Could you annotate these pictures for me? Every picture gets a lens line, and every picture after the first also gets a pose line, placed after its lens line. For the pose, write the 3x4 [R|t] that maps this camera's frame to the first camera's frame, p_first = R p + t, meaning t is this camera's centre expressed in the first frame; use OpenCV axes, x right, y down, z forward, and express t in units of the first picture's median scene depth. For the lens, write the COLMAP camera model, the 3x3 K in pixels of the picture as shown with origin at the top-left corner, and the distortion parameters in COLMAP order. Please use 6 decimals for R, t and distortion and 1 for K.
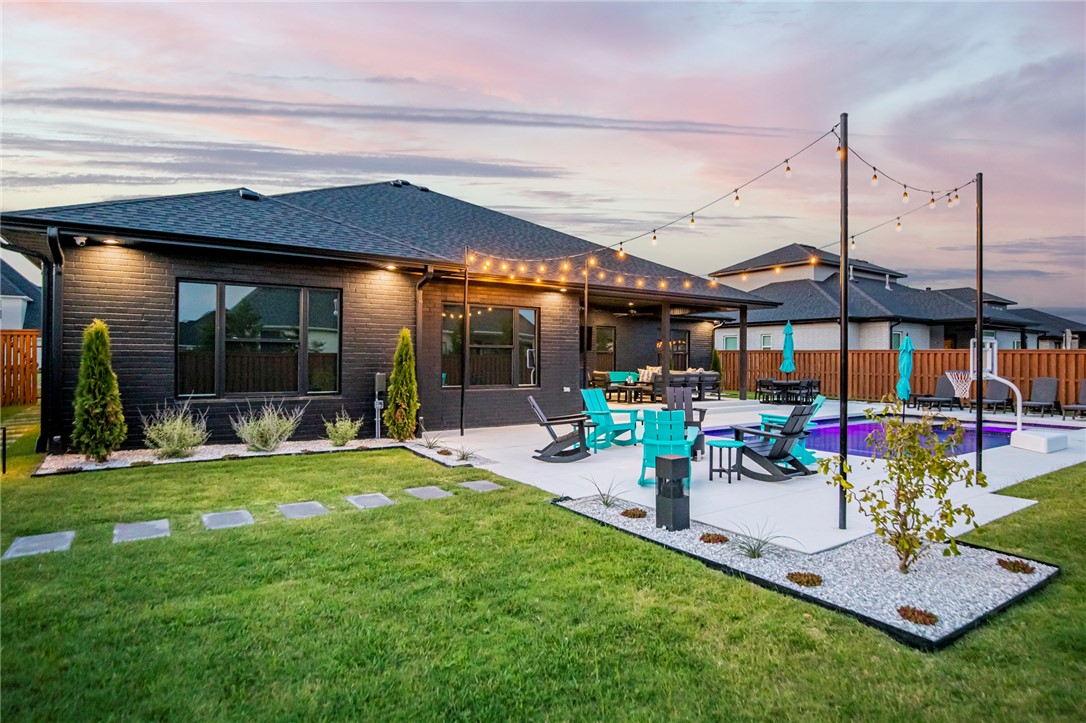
lens RADIAL K [[672.8, 0, 575.1], [0, 672.8, 356.6], [0, 0, 1]] dist [-0.001832, -0.017345]
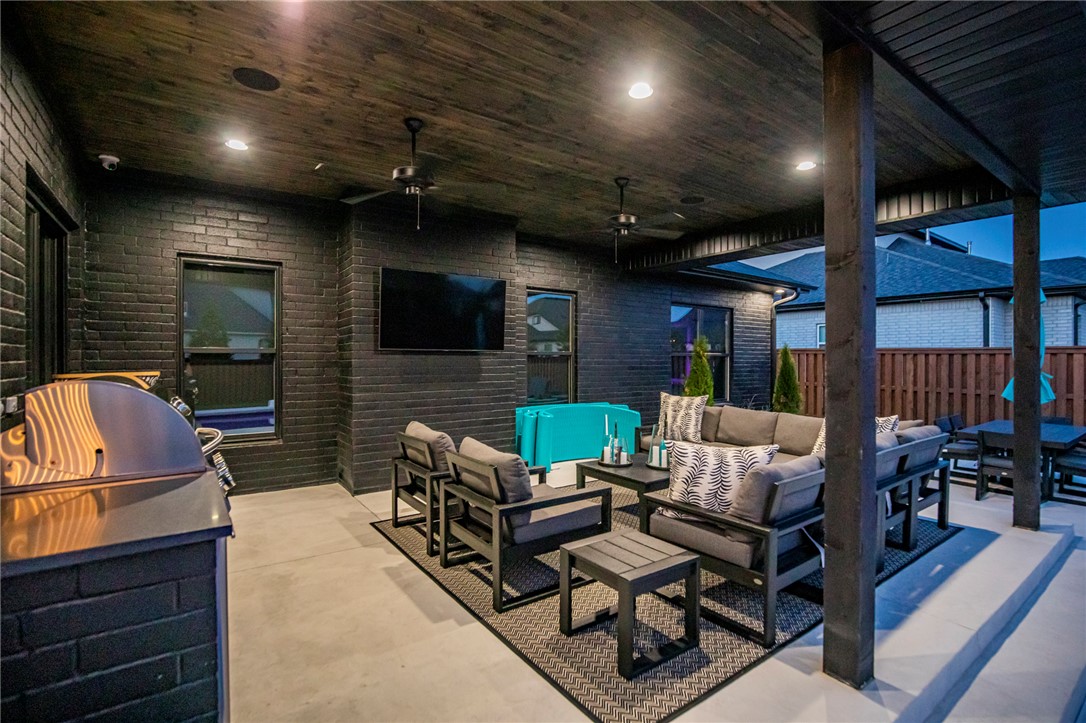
lens RADIAL K [[506.2, 0, 542.2], [0, 506.2, 358.0], [0, 0, 1]] dist [0.001022, -0.000009]
pose [[0.999362, -0.003883, -0.035514, 0.069794], [0.004042, 0.999982, 0.004405, -0.007562], [0.035497, -0.004546, 0.999359, 0.945682]]
